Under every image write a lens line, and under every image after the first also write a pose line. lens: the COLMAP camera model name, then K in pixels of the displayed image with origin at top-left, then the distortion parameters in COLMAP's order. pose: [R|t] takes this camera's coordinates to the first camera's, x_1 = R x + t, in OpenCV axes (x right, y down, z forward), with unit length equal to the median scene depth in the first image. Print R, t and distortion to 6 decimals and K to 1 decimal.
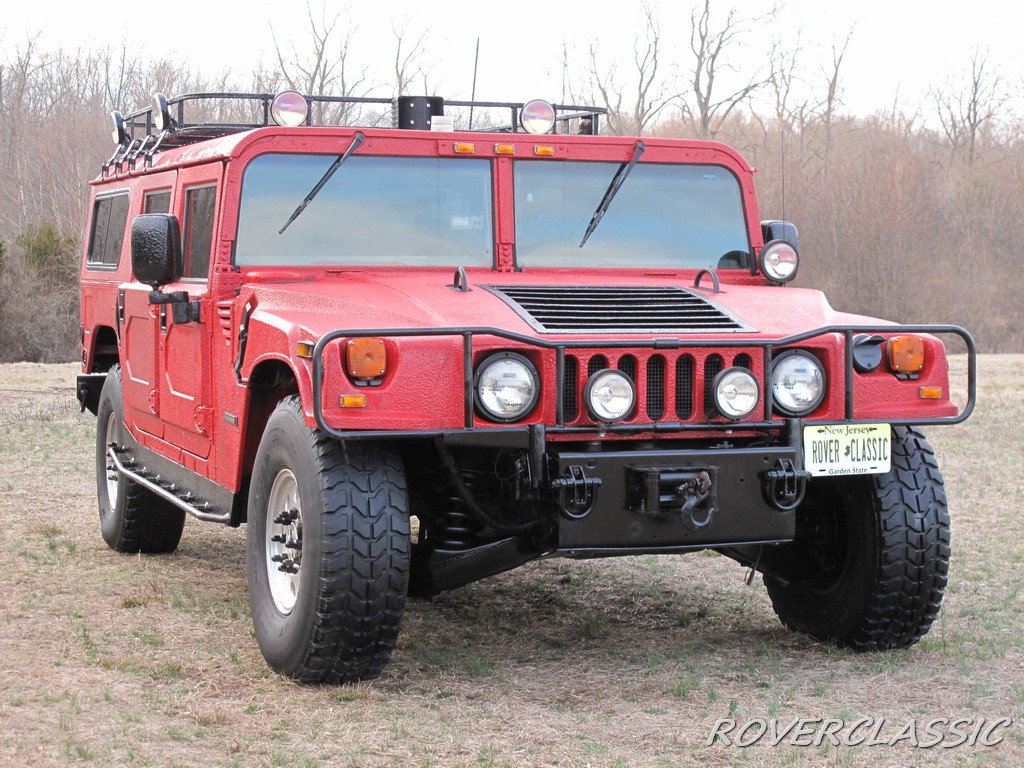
lens RADIAL K [[2084.9, 0, 512.0], [0, 2084.9, 384.0], [0, 0, 1]] dist [-0.055509, -0.072982]
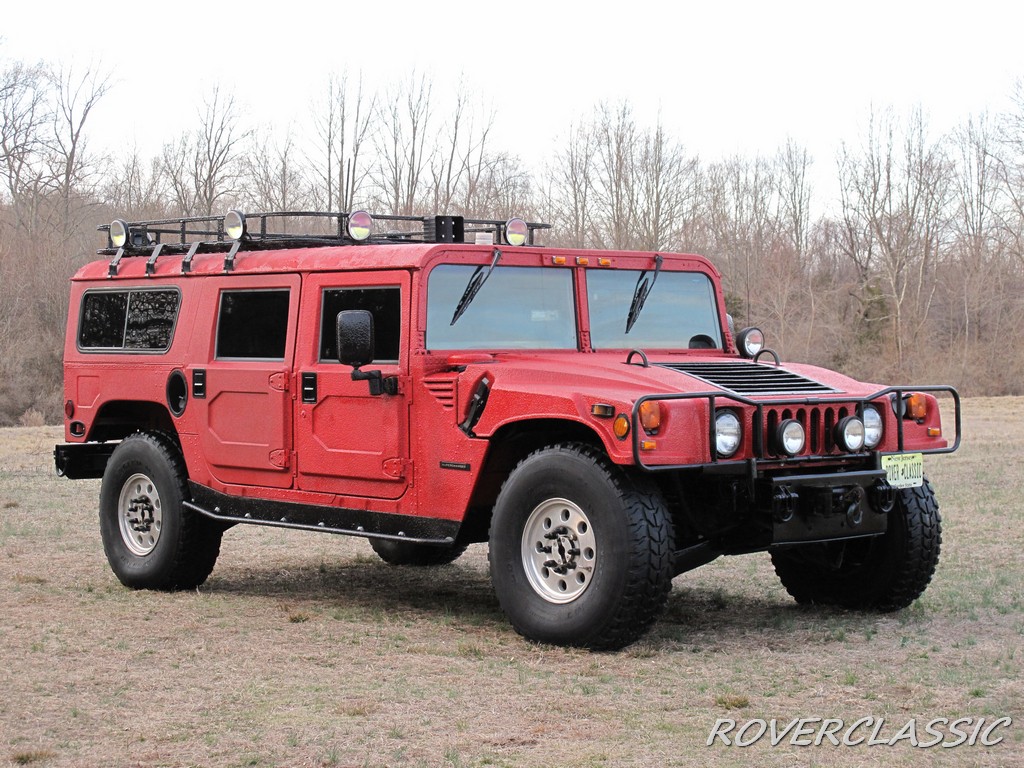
lens RADIAL K [[2084.9, 0, 512.0], [0, 2084.9, 384.0], [0, 0, 1]] dist [-0.055509, -0.072982]
pose [[0.928307, -0.015864, 0.371477, -0.636841], [0.028653, 0.999171, -0.028933, 0.004562], [-0.370710, 0.037502, 0.927991, -0.263335]]
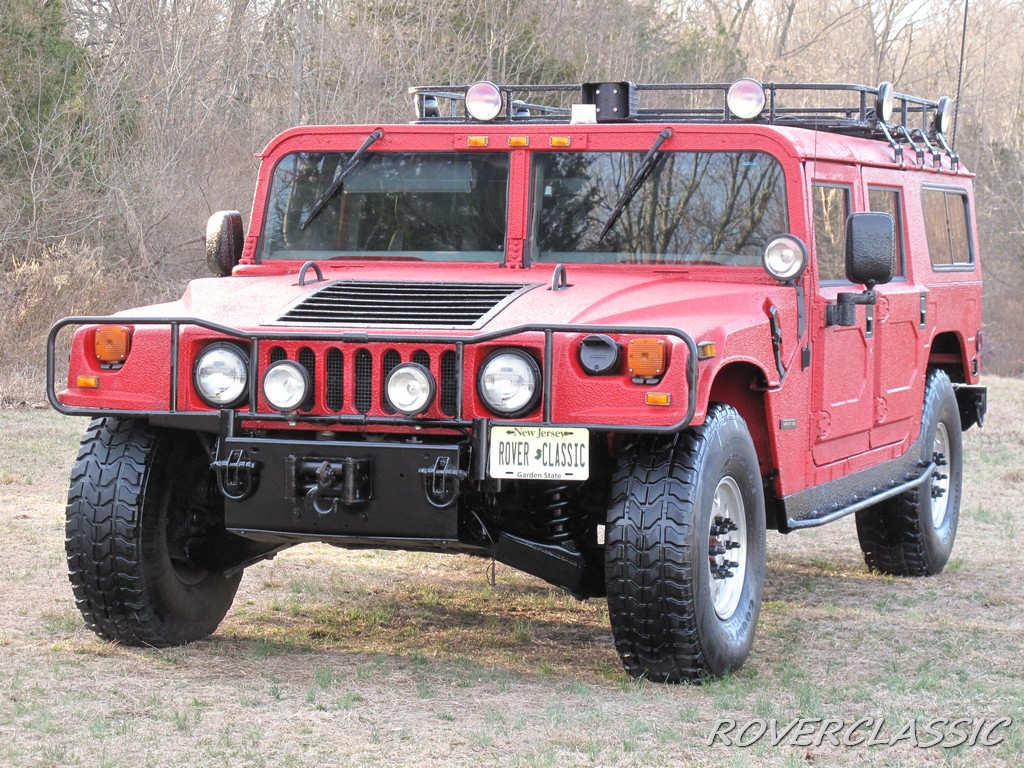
lens RADIAL K [[2869.3, 0, 512.0], [0, 2869.3, 384.0], [0, 0, 1]] dist [-0.045312, -0.893843]
pose [[0.768091, 0.031944, -0.639543, 0.993510], [-0.041195, 0.999151, 0.000430, -0.000464], [0.639014, 0.026016, 0.768755, -0.028745]]
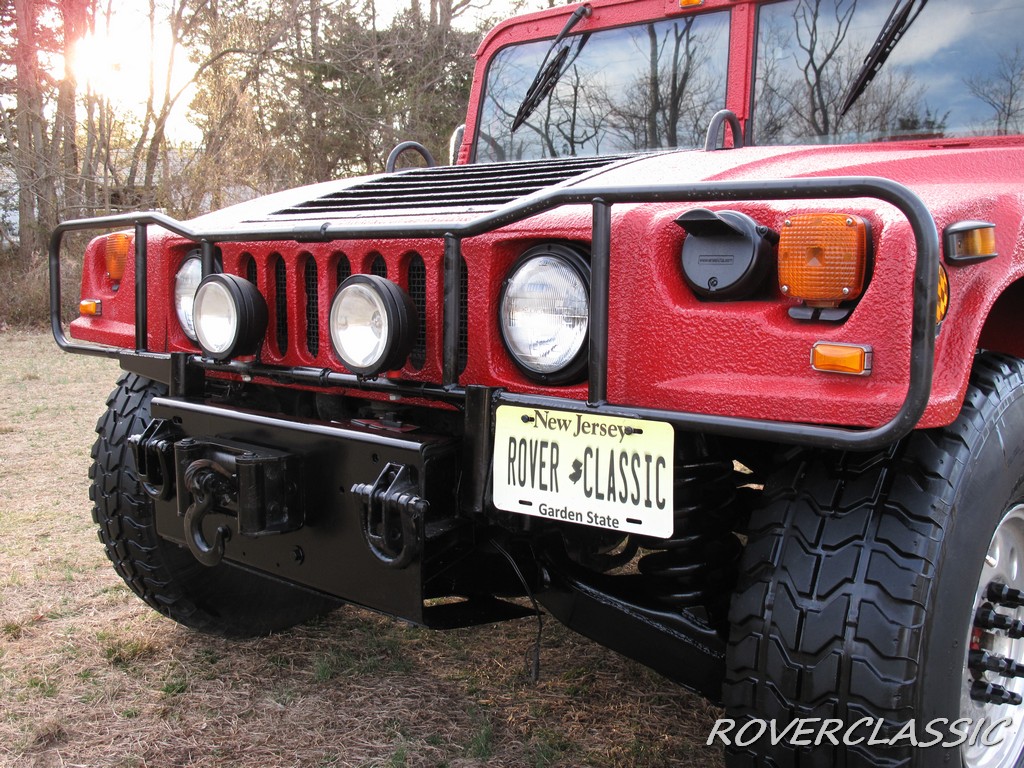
lens RADIAL K [[1080.9, 0, 512.0], [0, 1080.9, 384.0], [0, 0, 1]] dist [-0.142900, 0.207605]
pose [[0.474078, 0.102162, -0.874536, 0.352661], [-0.038622, 0.994703, 0.095263, -0.007833], [0.879636, -0.011386, 0.475512, 0.872981]]
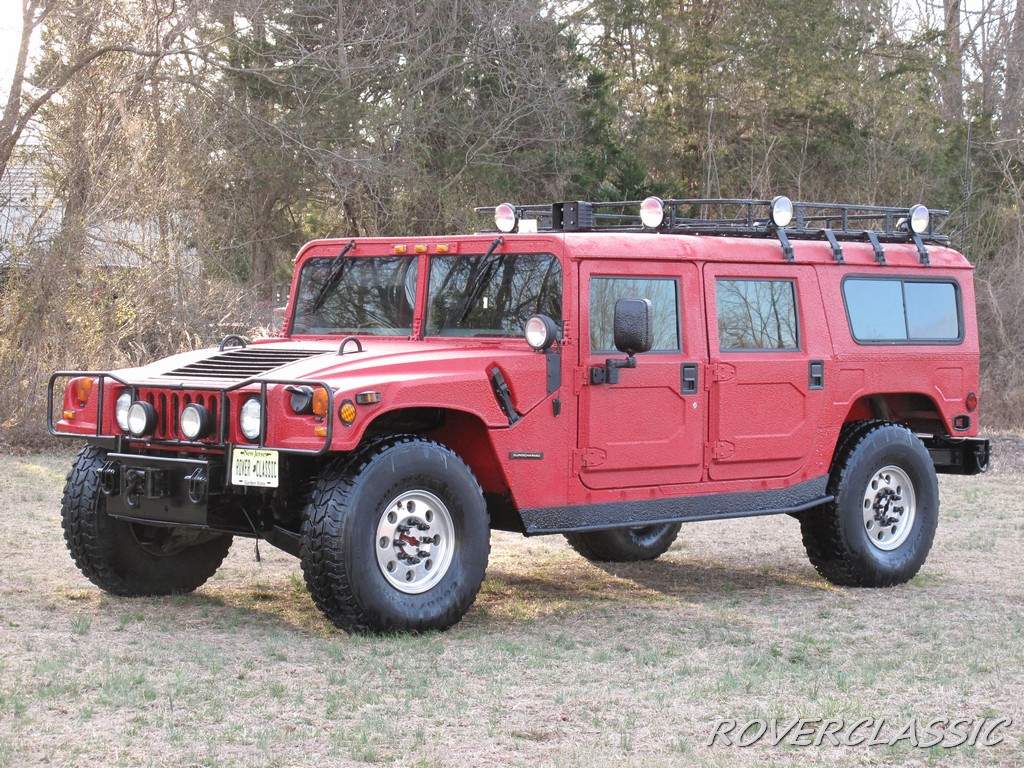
lens RADIAL K [[2426.2, 0, 488.6], [0, 2426.2, 383.9], [0, 0, 1]] dist [-0.077996, -0.064184]
pose [[0.394881, 0.021367, -0.918484, 1.689186], [-0.057885, 0.998322, -0.001662, -0.030148], [0.916907, 0.053823, 0.395456, 0.500124]]
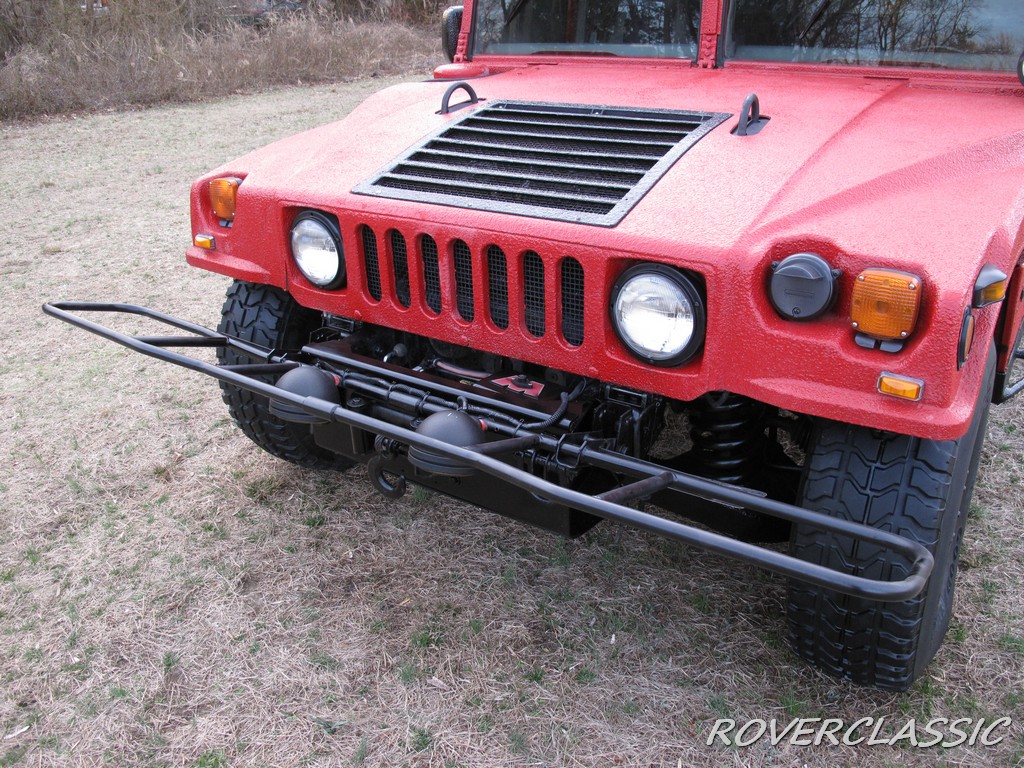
lens RADIAL K [[853.3, 0, 512.0], [0, 853.3, 384.0], [0, 0, 1]] dist [-0.136263, 0.084552]
pose [[0.579110, 0.327702, -0.746487, 0.310928], [0.000614, 0.915479, 0.402365, -0.085496], [0.815249, -0.233472, 0.529962, 0.821745]]
